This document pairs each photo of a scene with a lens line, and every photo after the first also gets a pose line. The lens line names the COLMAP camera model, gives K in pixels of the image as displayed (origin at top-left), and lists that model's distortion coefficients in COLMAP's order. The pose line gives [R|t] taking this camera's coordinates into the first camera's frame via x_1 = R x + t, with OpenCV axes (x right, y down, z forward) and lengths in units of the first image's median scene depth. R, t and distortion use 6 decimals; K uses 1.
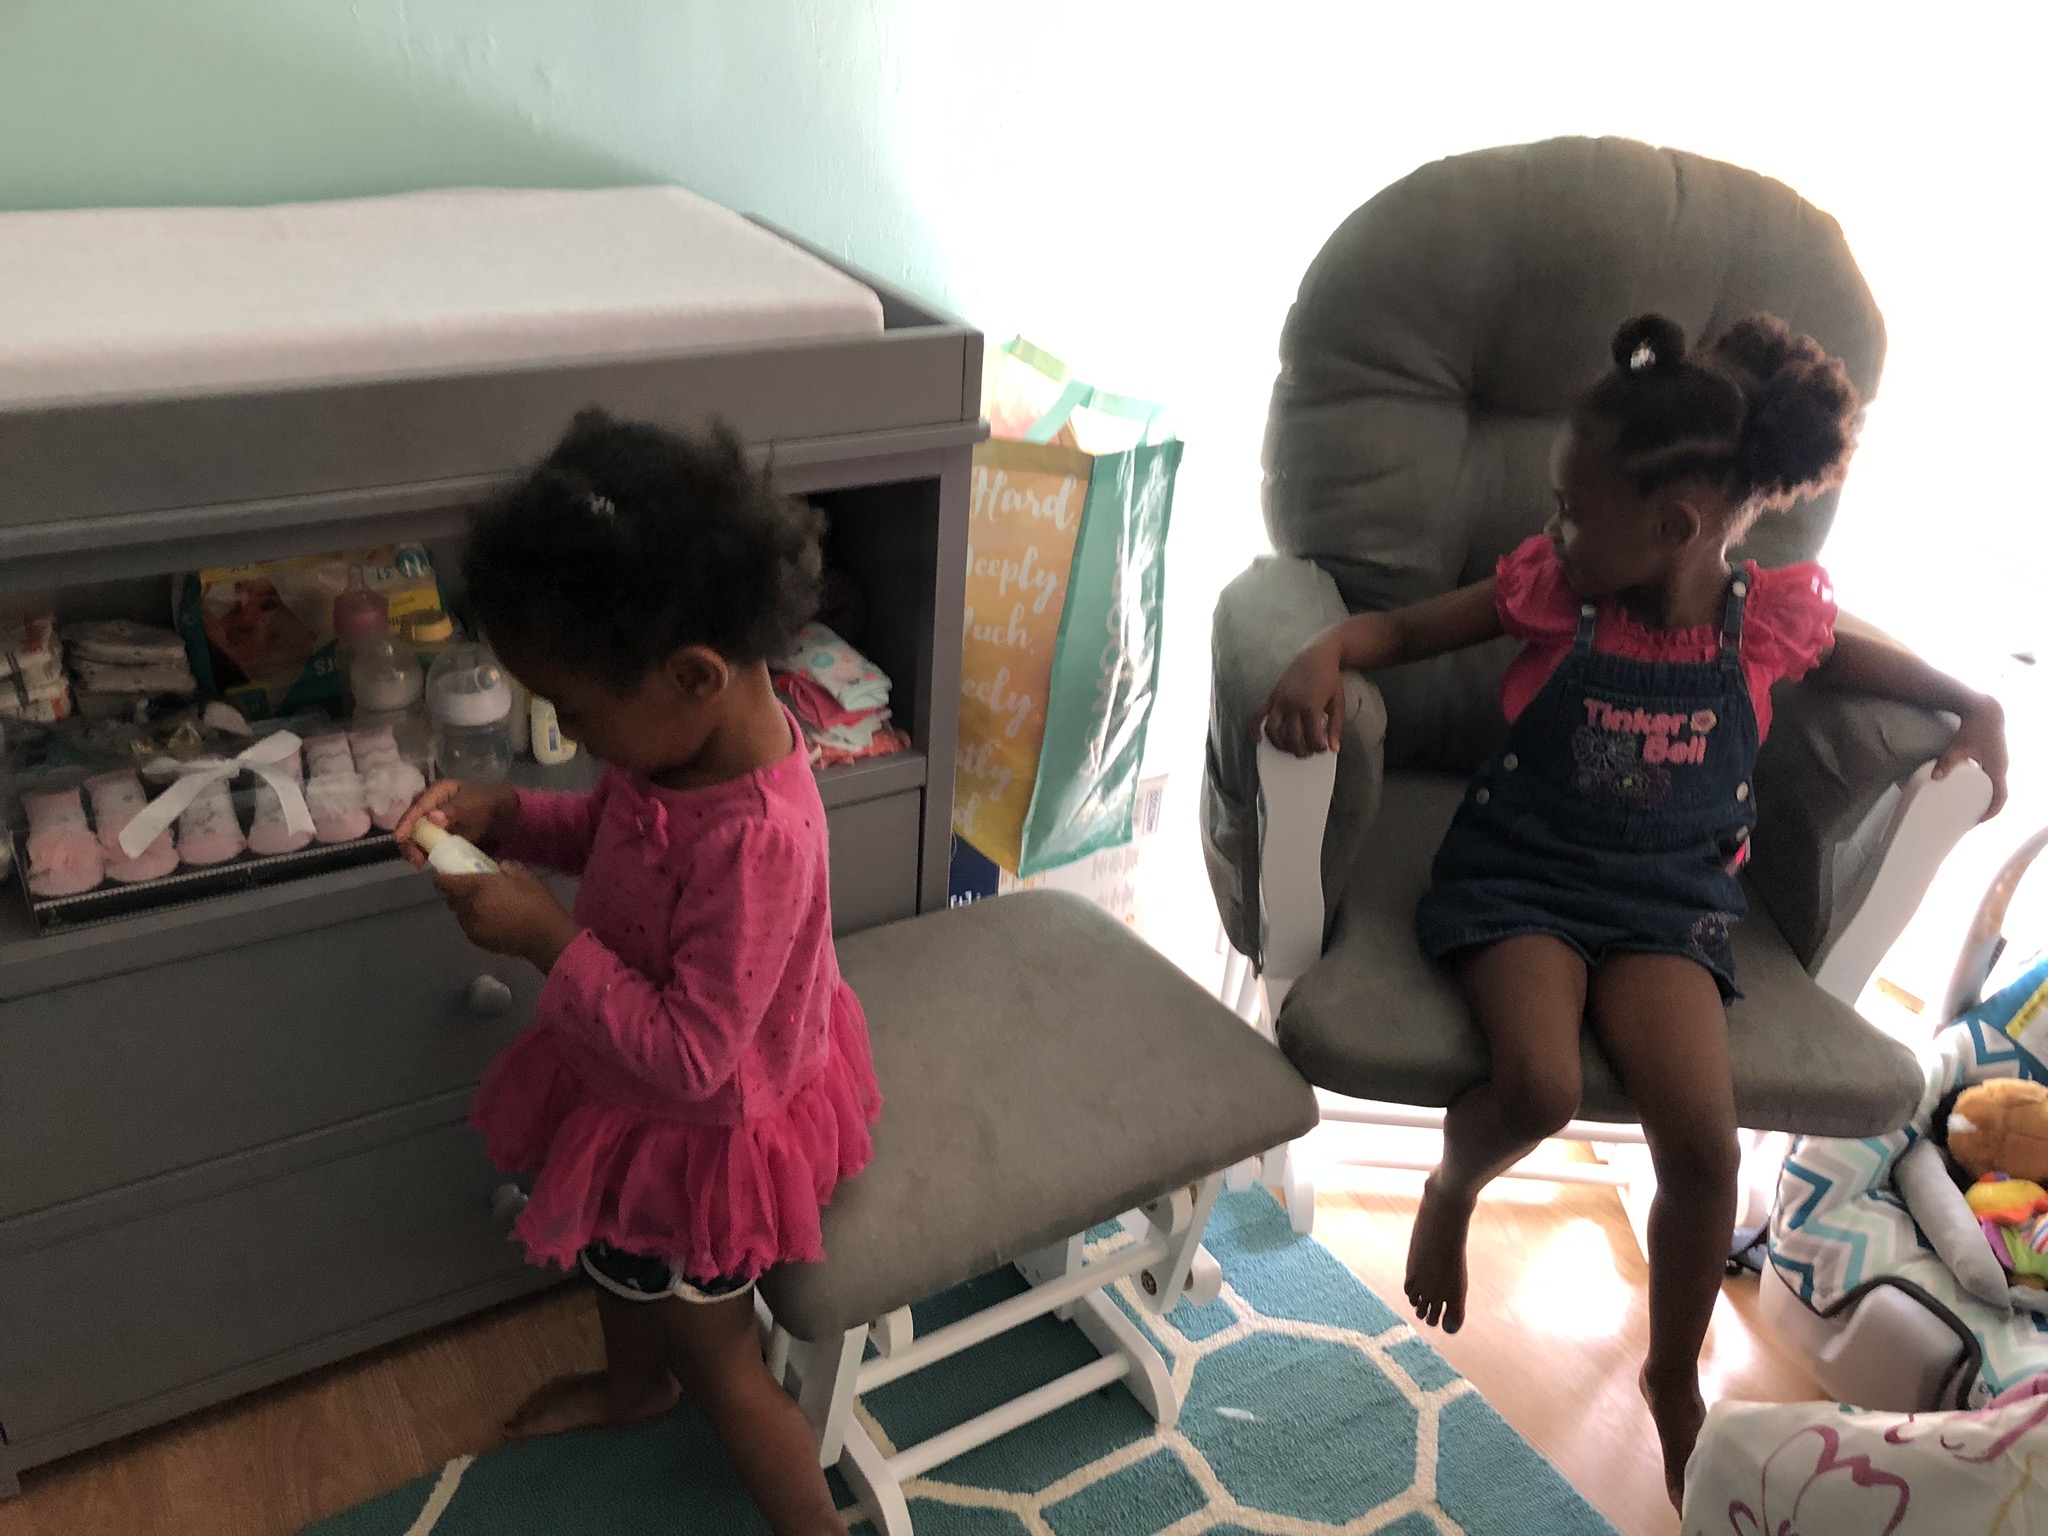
lens RADIAL K [[1698.6, 0, 1017.2], [0, 1698.6, 811.8], [0, 0, 1]] dist [0.028404, 0.001511]
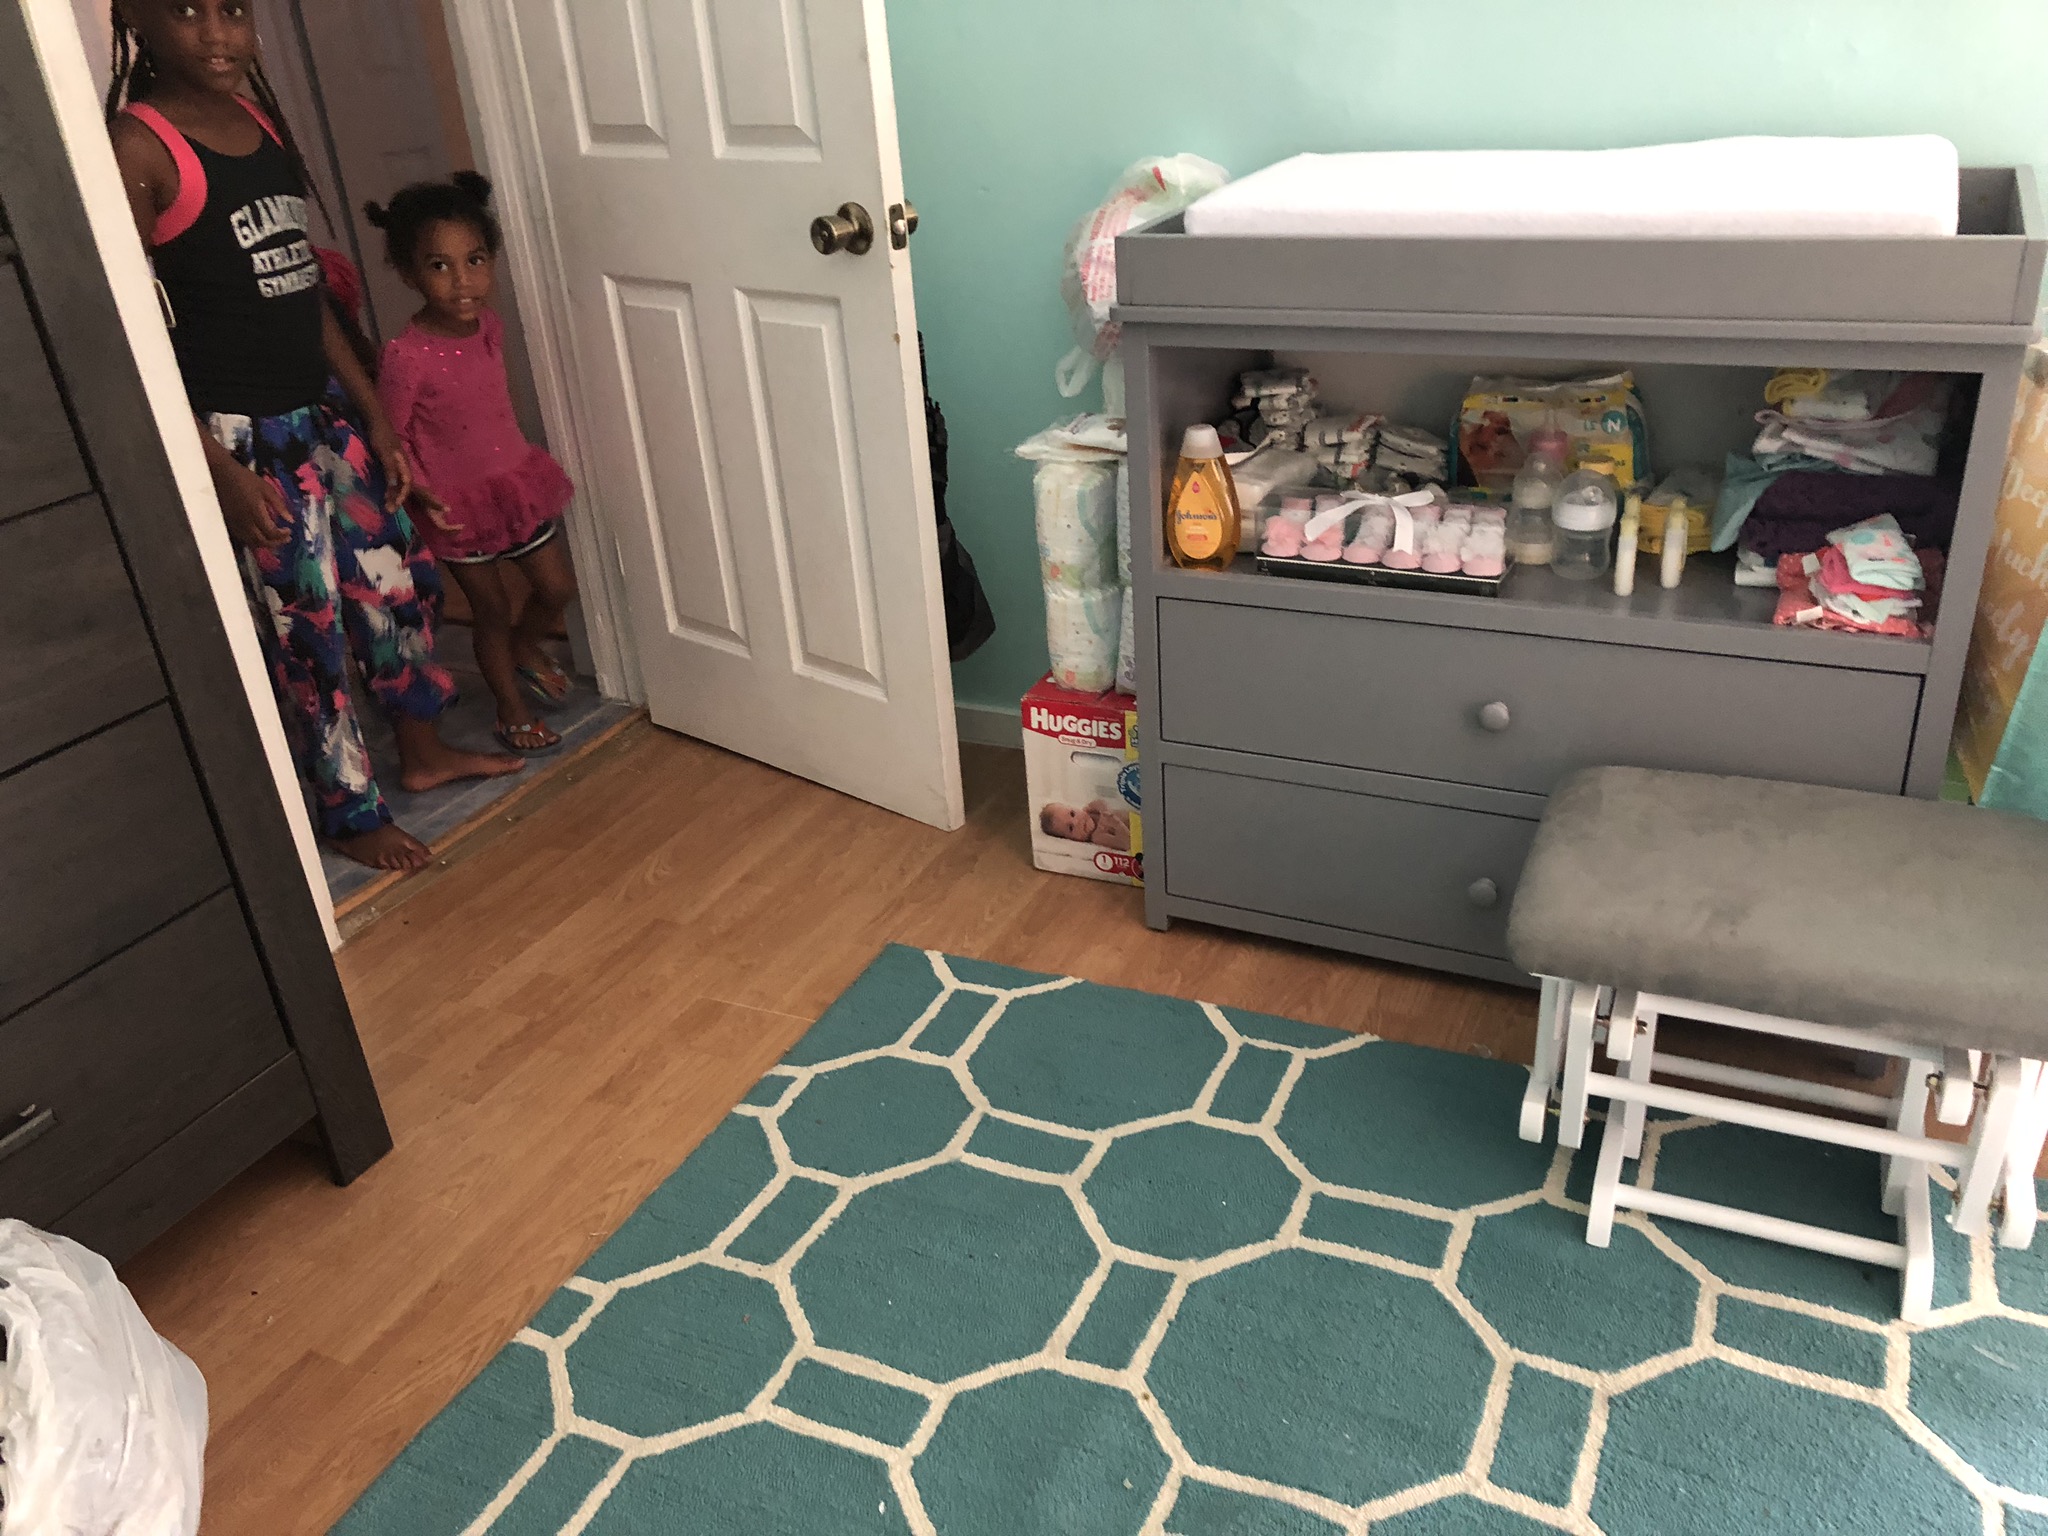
lens RADIAL K [[1698.6, 0, 1017.2], [0, 1698.6, 811.8], [0, 0, 1]] dist [0.028404, 0.001511]
pose [[0.519480, 0.293442, -0.802516, 0.580851], [-0.333694, 0.934275, 0.125615, 0.130160], [0.786632, 0.202540, 0.583257, -0.073382]]
